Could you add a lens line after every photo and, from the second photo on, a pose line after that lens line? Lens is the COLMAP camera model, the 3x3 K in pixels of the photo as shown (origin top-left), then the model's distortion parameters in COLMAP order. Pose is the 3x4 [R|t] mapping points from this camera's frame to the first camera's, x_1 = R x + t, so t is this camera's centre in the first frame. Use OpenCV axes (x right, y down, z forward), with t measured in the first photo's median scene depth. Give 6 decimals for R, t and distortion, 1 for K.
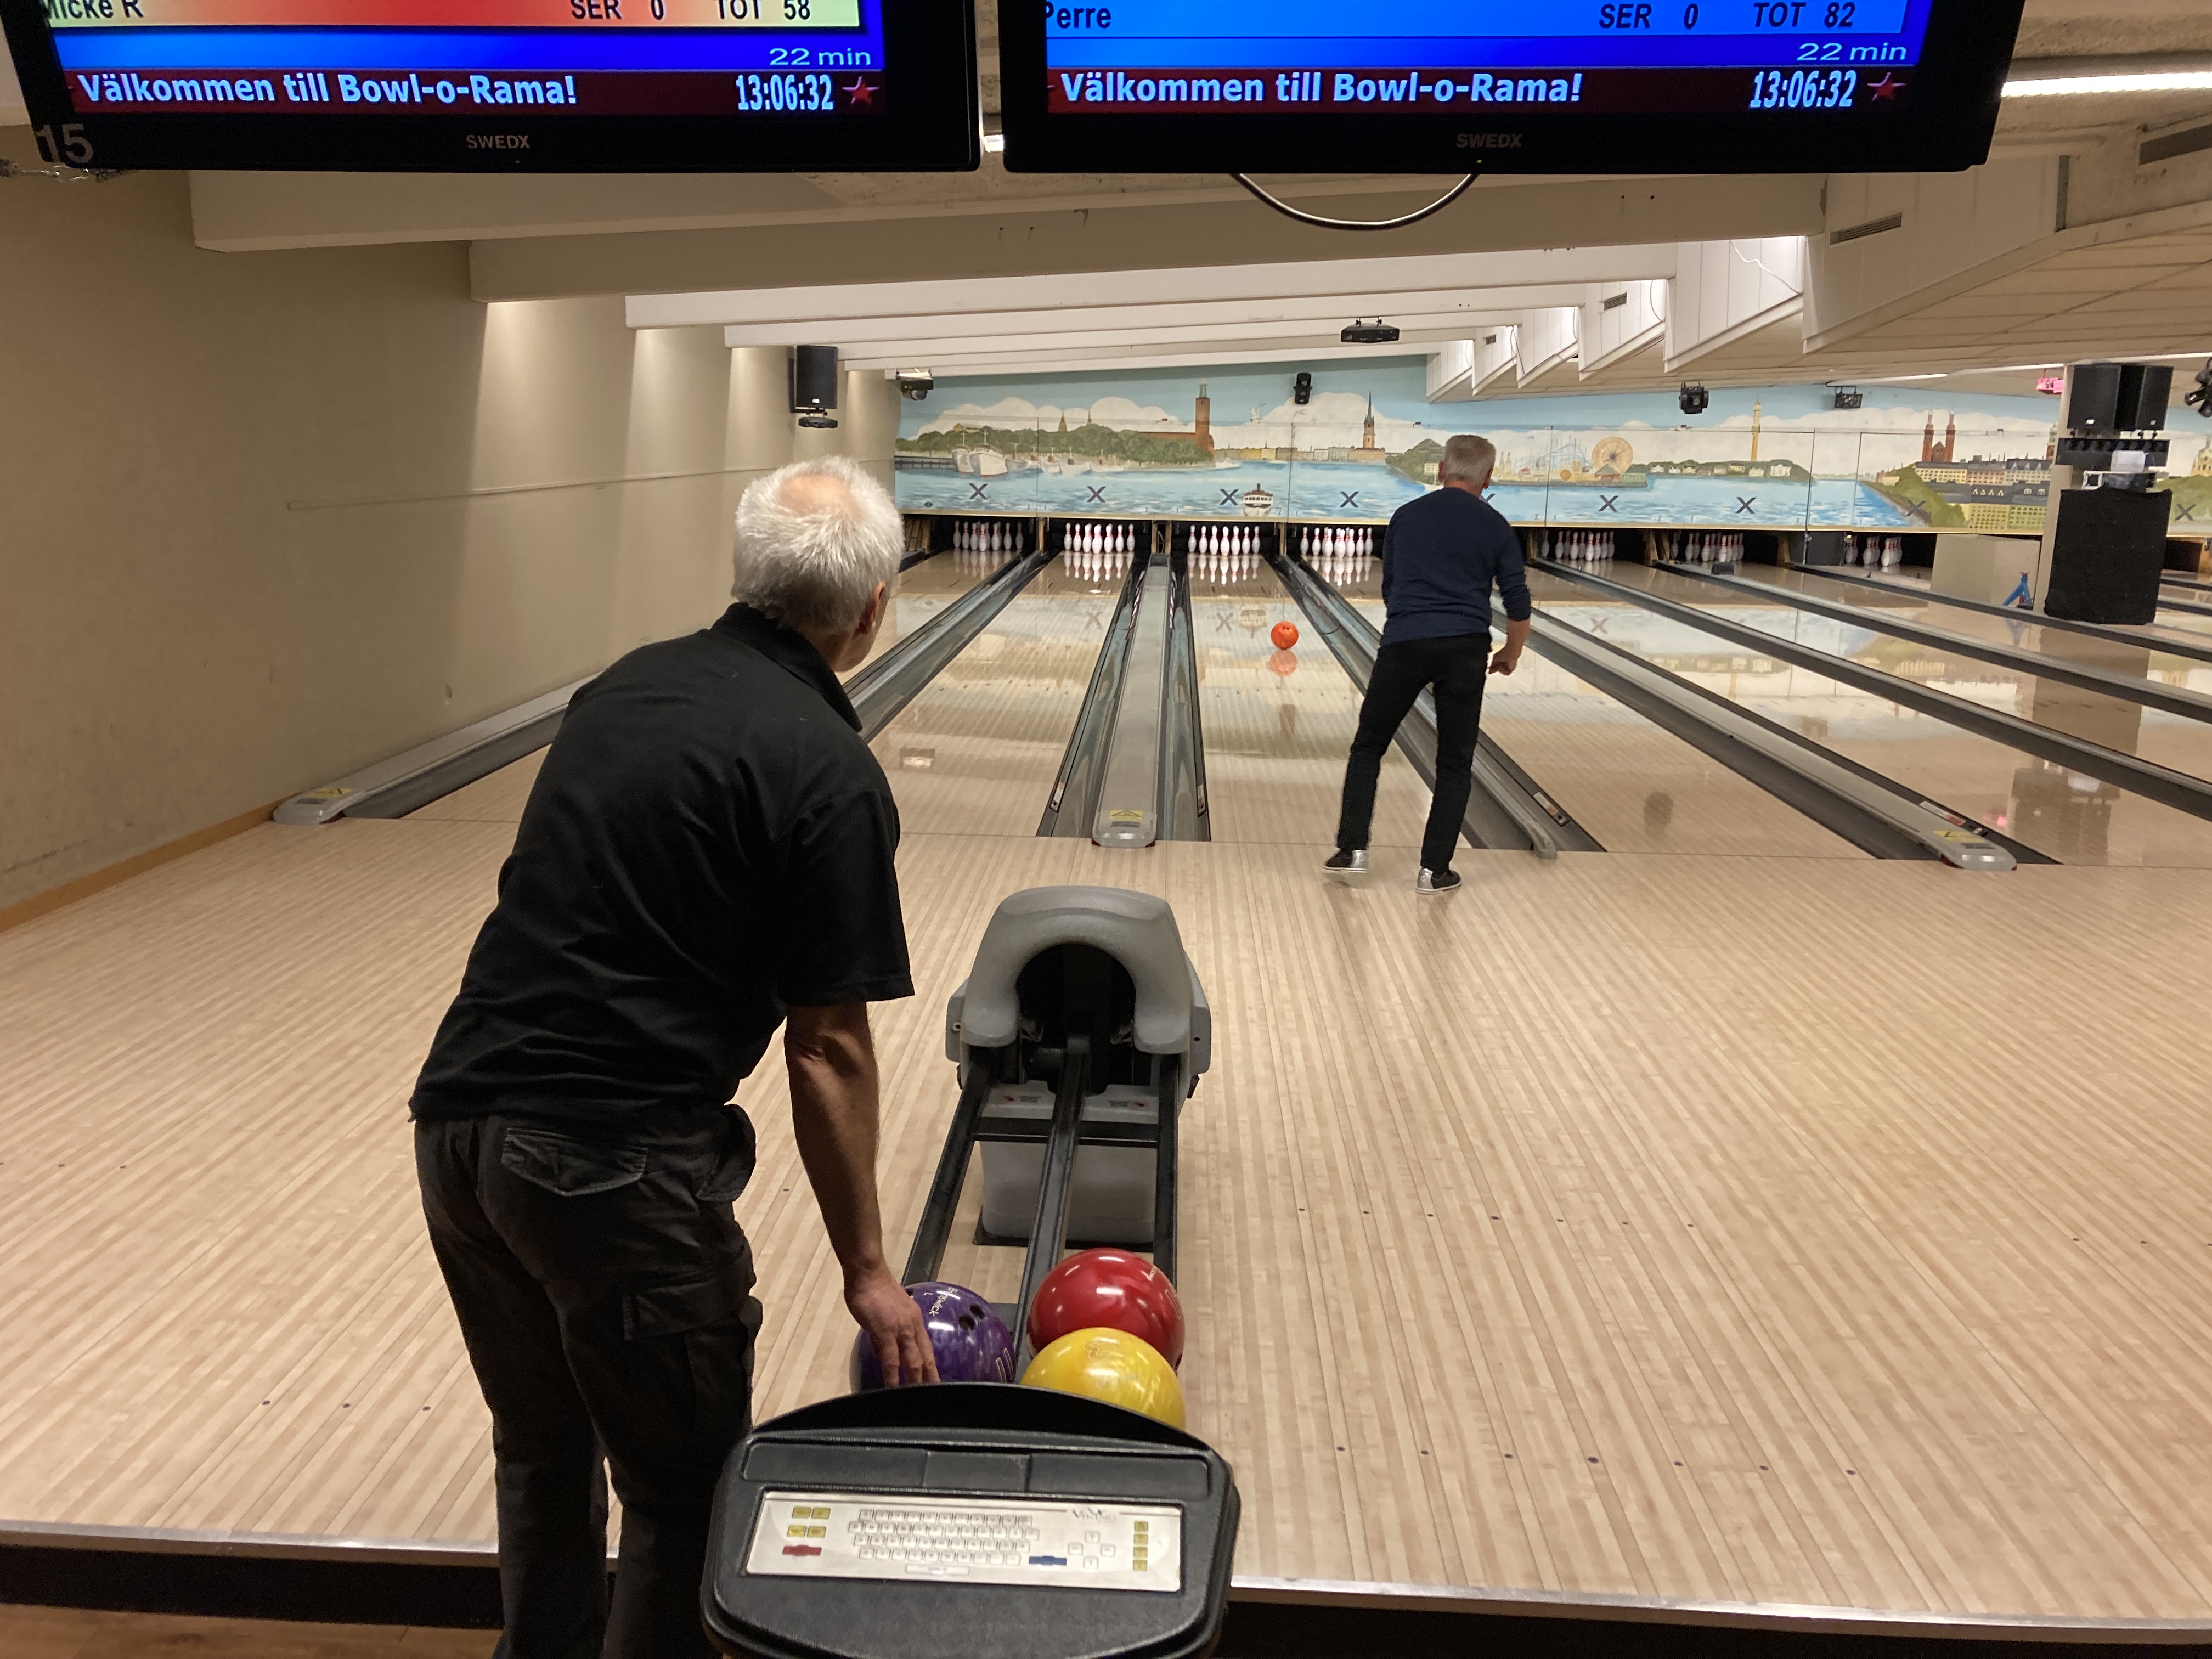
lens RADIAL K [[1837.4, 0, 1106.0], [0, 1837.4, 829.5], [0, 0, 1]] dist [0.075475, -0.139340]
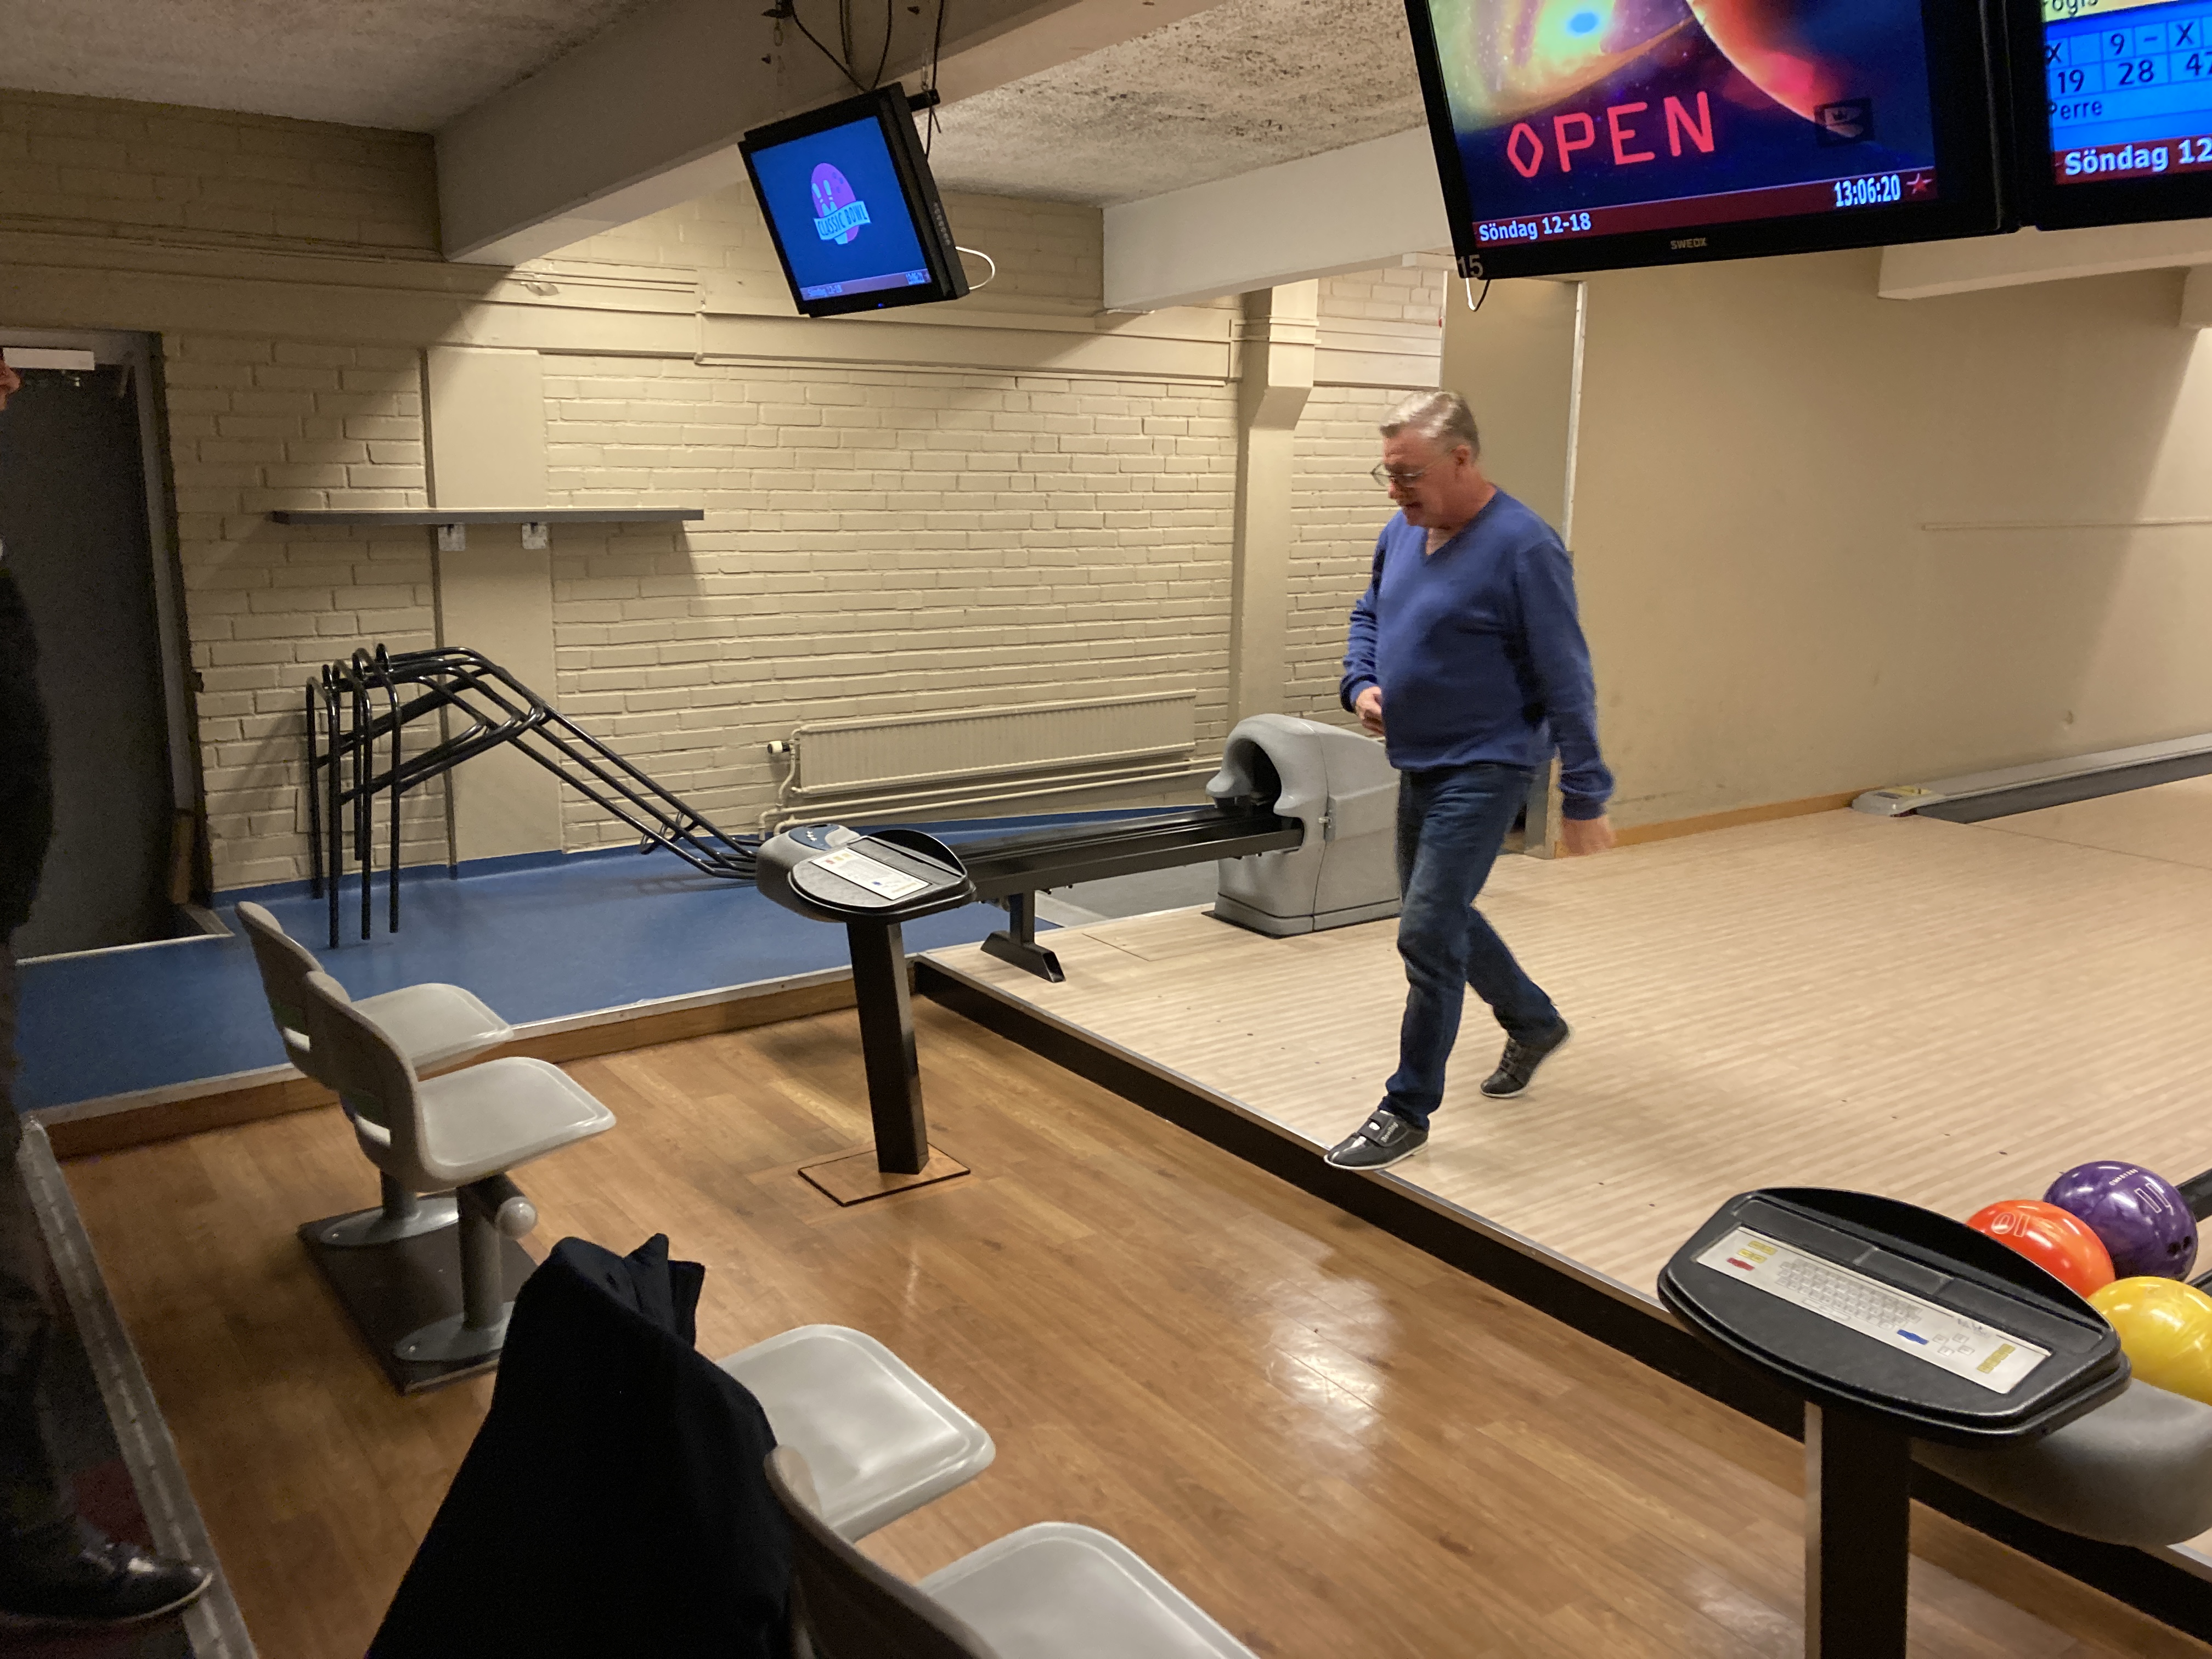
lens RADIAL K [[1836.3, 0, 1110.5], [0, 1836.3, 804.6], [0, 0, 1]] dist [0.056508, -0.001332]
pose [[0.629780, 0.149155, -0.762319, 0.308742], [-0.174210, 0.983513, 0.048513, 0.044378], [0.756986, 0.102251, 0.645381, -0.146564]]
